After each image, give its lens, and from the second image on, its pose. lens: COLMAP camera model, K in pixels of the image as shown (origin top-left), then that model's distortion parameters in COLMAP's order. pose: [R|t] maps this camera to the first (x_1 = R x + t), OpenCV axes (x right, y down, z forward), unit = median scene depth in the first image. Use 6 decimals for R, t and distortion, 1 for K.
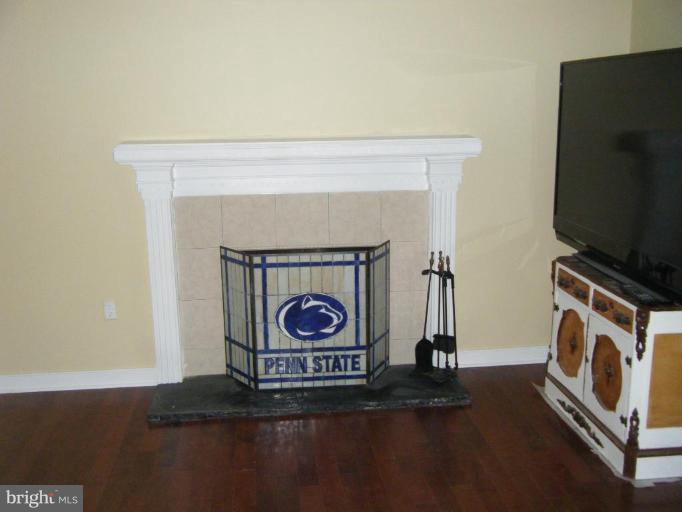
lens RADIAL K [[708.3, 0, 340.2], [0, 708.3, 254.6], [0, 0, 1]] dist [-0.012947, 0.000000]
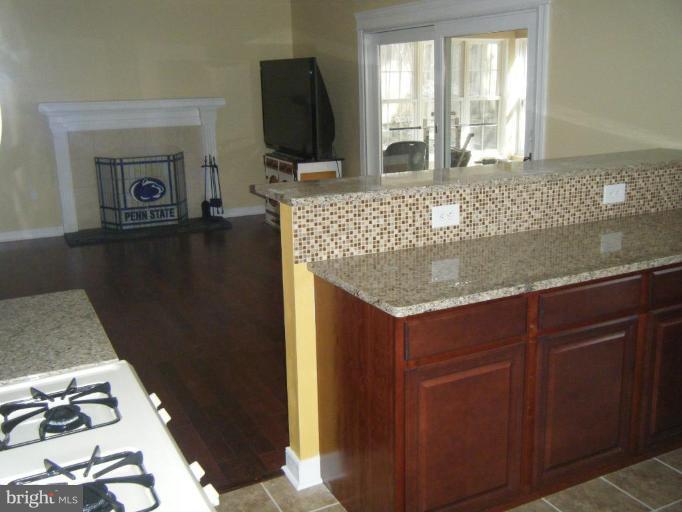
lens RADIAL K [[708.3, 0, 341.3], [0, 708.3, 256.4], [0, 0, 1]] dist [-0.012947, 0.000000]
pose [[0.944110, -0.088524, 0.317521, -0.172319], [0.081065, 0.996035, 0.036653, 0.242086], [-0.319506, -0.008865, 0.947543, -1.043151]]
